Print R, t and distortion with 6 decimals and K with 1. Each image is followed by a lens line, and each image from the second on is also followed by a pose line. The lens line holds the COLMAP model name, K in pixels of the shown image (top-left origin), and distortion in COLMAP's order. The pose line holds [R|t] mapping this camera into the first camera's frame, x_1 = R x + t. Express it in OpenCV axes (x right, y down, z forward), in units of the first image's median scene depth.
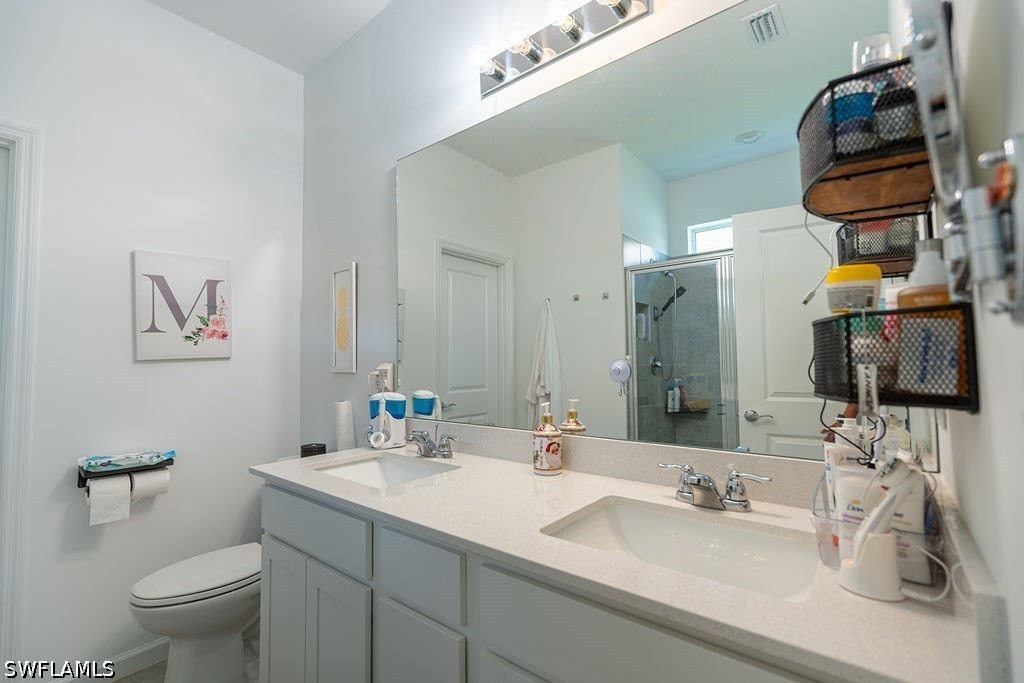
lens RADIAL K [[458.4, 0, 509.5], [0, 458.4, 340.9], [0, 0, 1]] dist [-0.008103, 0.001095]
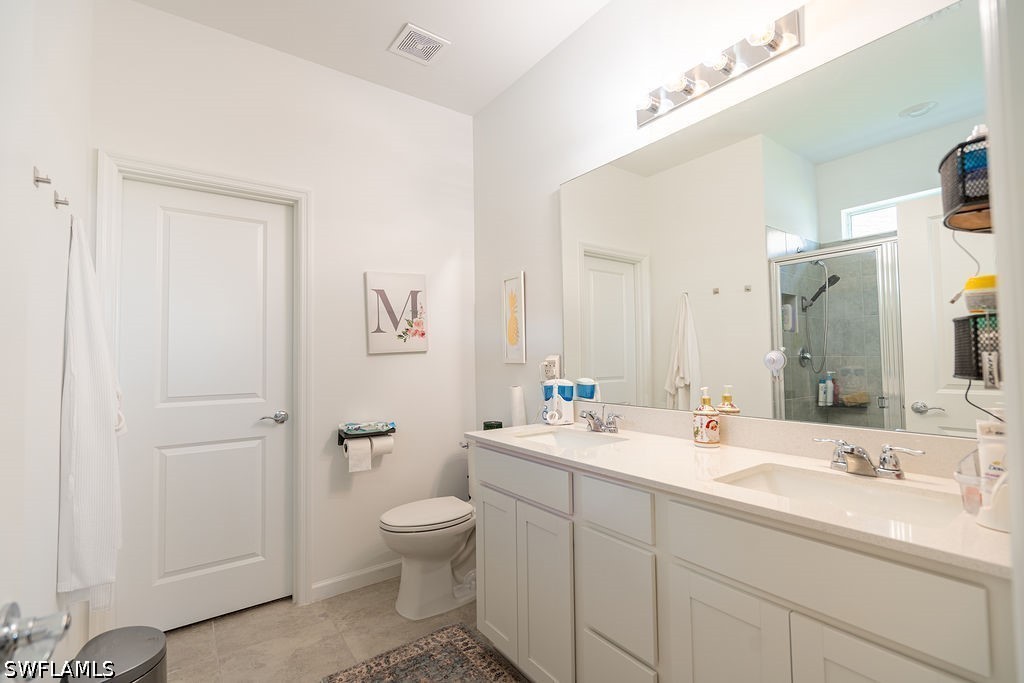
lens RADIAL K [[457.4, 0, 509.8], [0, 457.4, 340.5], [0, 0, 1]] dist [-0.004476, 0.000519]
pose [[0.966437, -0.011710, -0.256636, -0.078918], [0.015253, 0.999814, 0.011820, -0.006313], [0.256450, -0.015338, 0.966436, -0.209260]]
